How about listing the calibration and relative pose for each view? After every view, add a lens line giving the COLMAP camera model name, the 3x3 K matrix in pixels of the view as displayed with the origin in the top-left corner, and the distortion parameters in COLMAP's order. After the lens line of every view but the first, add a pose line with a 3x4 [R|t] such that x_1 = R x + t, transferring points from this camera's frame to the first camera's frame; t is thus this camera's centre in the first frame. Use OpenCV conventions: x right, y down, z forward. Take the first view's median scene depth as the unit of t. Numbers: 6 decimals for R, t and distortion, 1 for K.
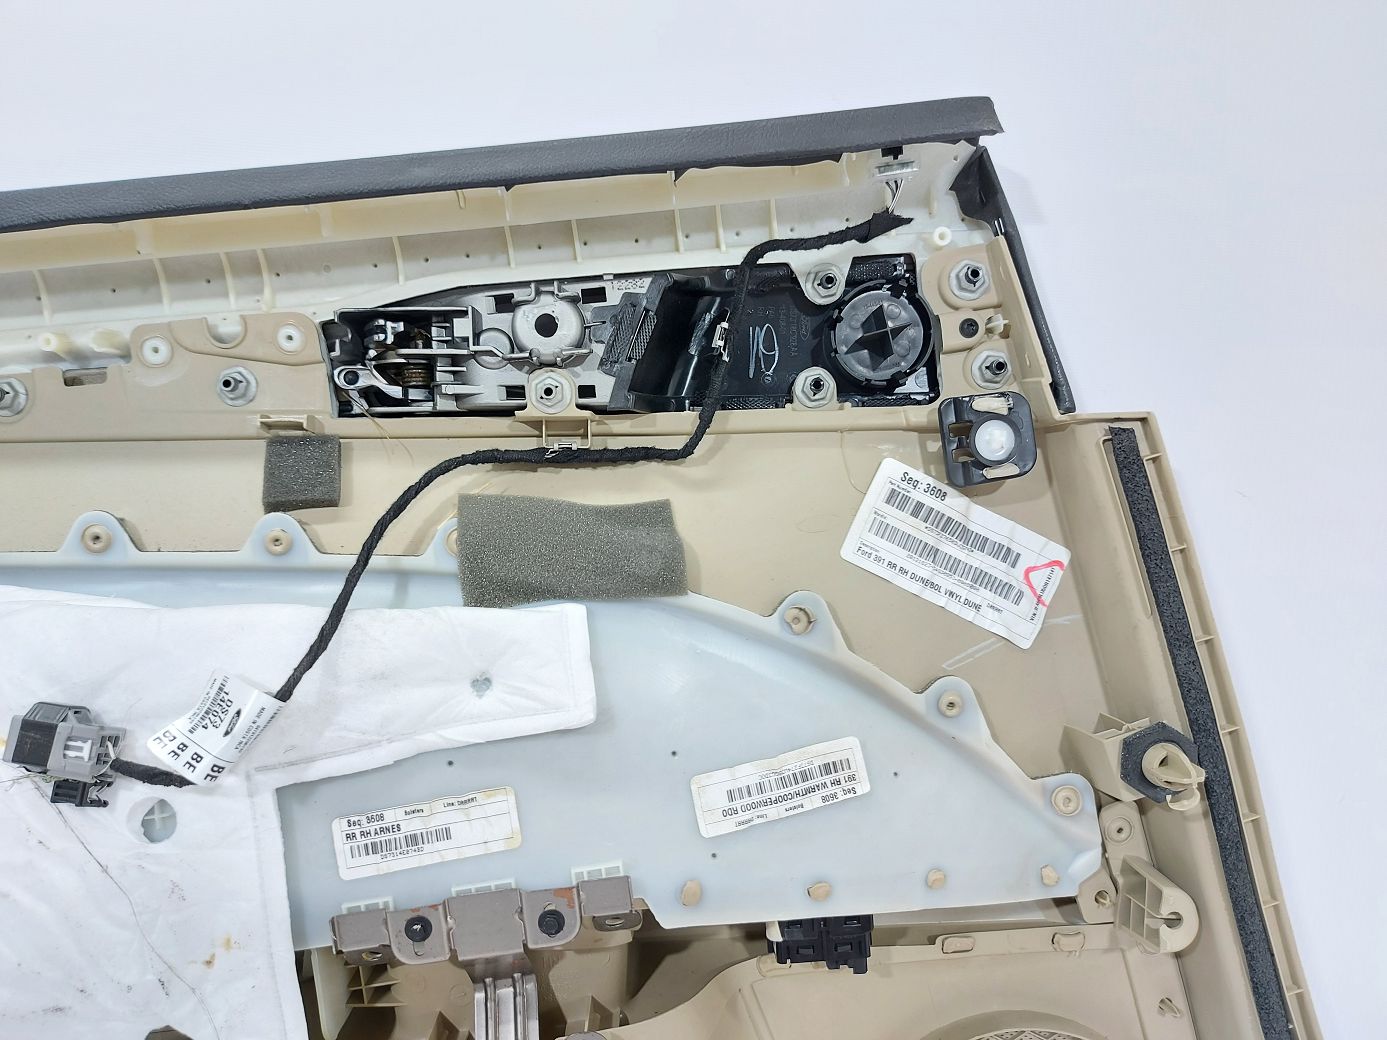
lens RADIAL K [[977.7, 0, 694.0], [0, 977.7, 515.9], [0, 0, 1]] dist [0.033187, -0.066905]
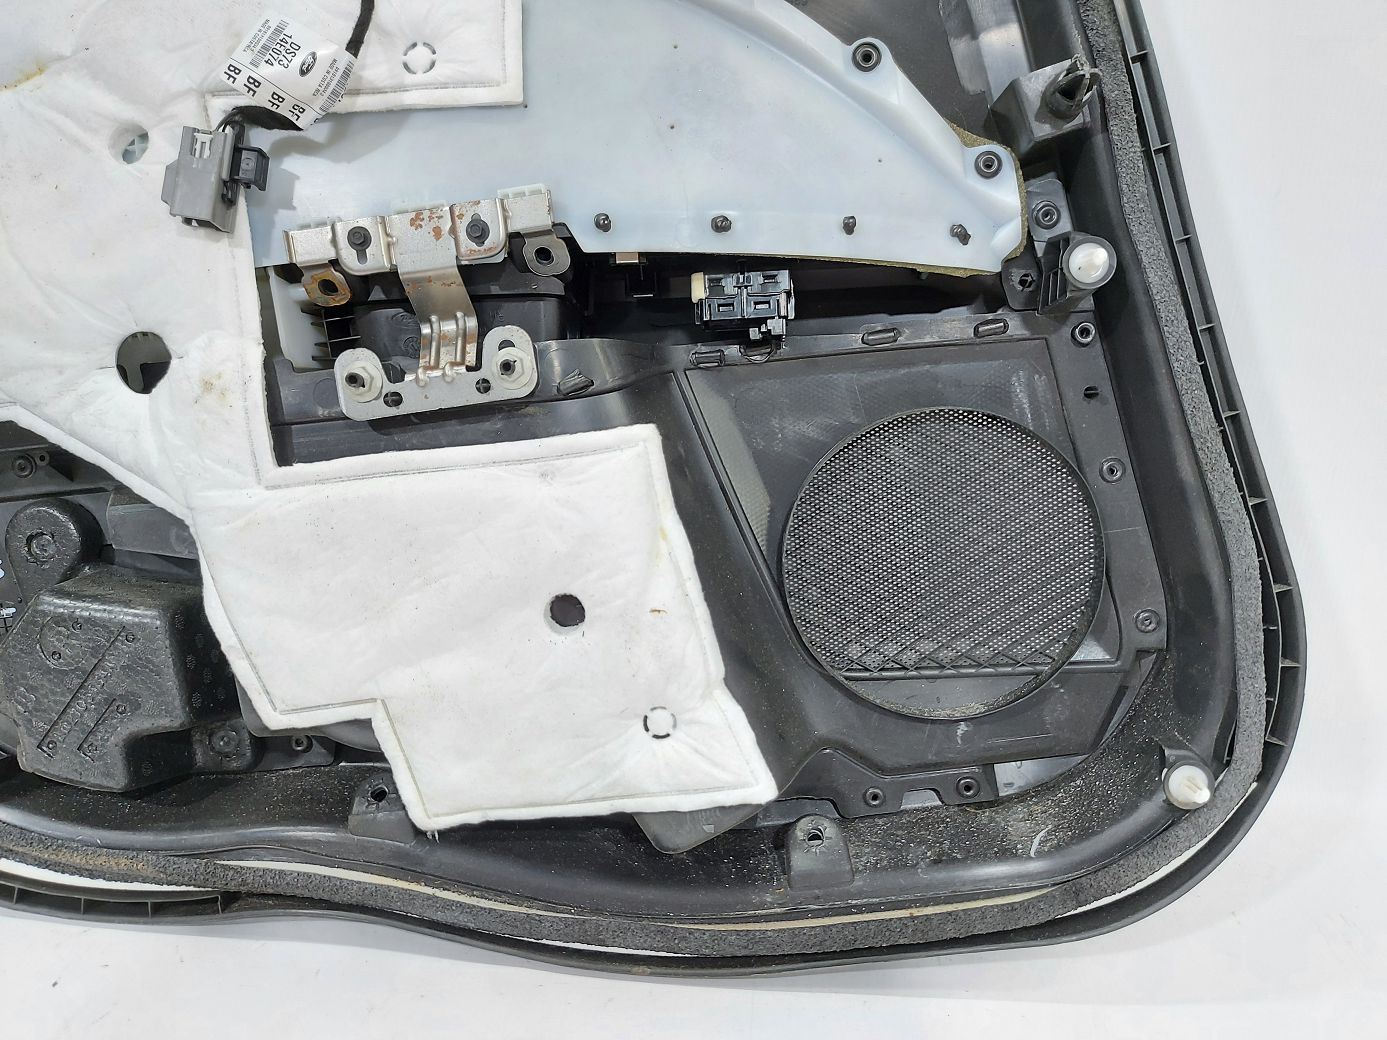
lens RADIAL K [[977.7, 0, 704.8], [0, 977.7, 520.8], [0, 0, 1]] dist [0.033187, -0.066905]
pose [[0.994539, 0.004214, -0.104282, 0.207497], [0.003725, 0.997115, 0.075818, 0.611626], [0.104300, -0.075793, 0.991654, -0.075800]]
